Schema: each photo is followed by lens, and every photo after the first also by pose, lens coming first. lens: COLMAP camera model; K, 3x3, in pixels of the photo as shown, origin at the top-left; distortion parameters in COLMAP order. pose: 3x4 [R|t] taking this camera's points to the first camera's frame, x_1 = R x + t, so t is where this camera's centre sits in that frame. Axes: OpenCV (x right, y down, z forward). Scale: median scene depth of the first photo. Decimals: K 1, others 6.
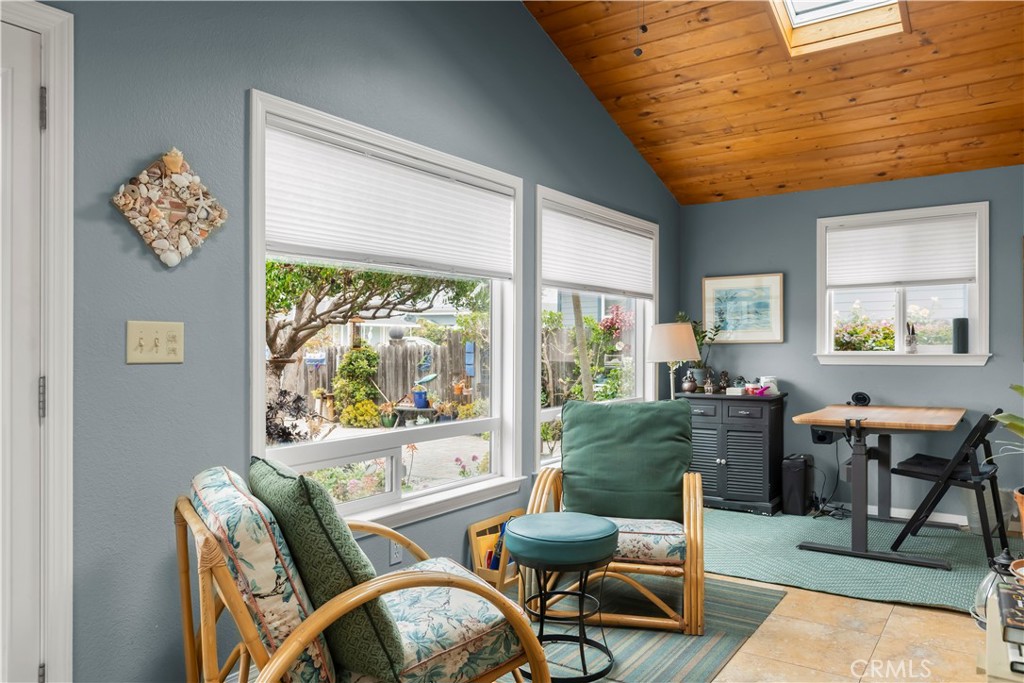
lens RADIAL K [[712.5, 0, 513.1], [0, 712.5, 350.8], [0, 0, 1]] dist [-0.001673, -0.001269]
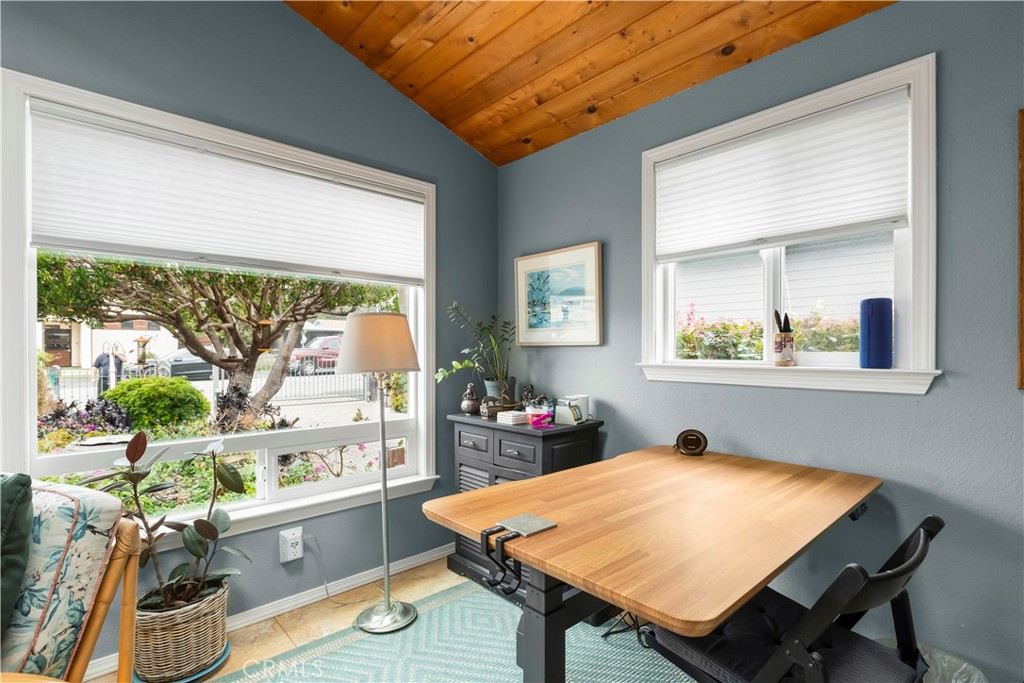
lens RADIAL K [[482.4, 0, 509.1], [0, 482.4, 353.2], [0, 0, 1]] dist [-0.017079, 0.000030]
pose [[0.976517, 0.005575, -0.215369, 0.442795], [-0.002987, 0.999919, 0.012342, -0.010779], [0.215421, -0.011409, 0.976455, 0.604724]]
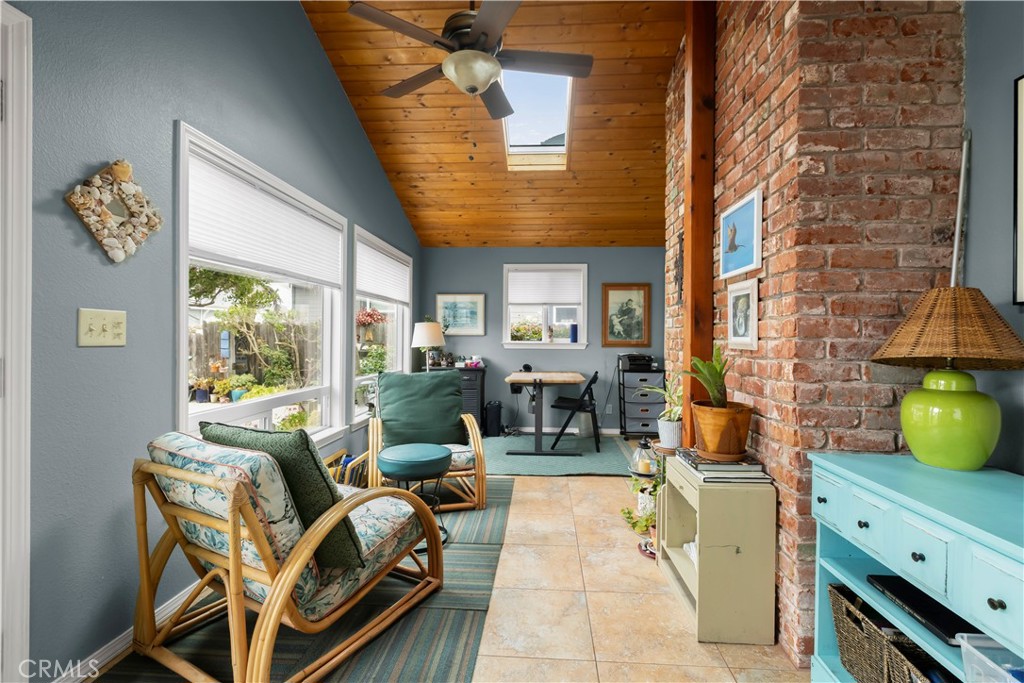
lens RADIAL K [[474.3, 0, 512.0], [0, 474.3, 341.5], [0, 0, 1]] dist [0.001103, -0.000048]
pose [[0.853714, 0.008407, 0.520674, -0.168442], [-0.010167, 0.999948, 0.000525, 0.001386], [-0.520643, -0.005742, 0.853755, 0.007173]]
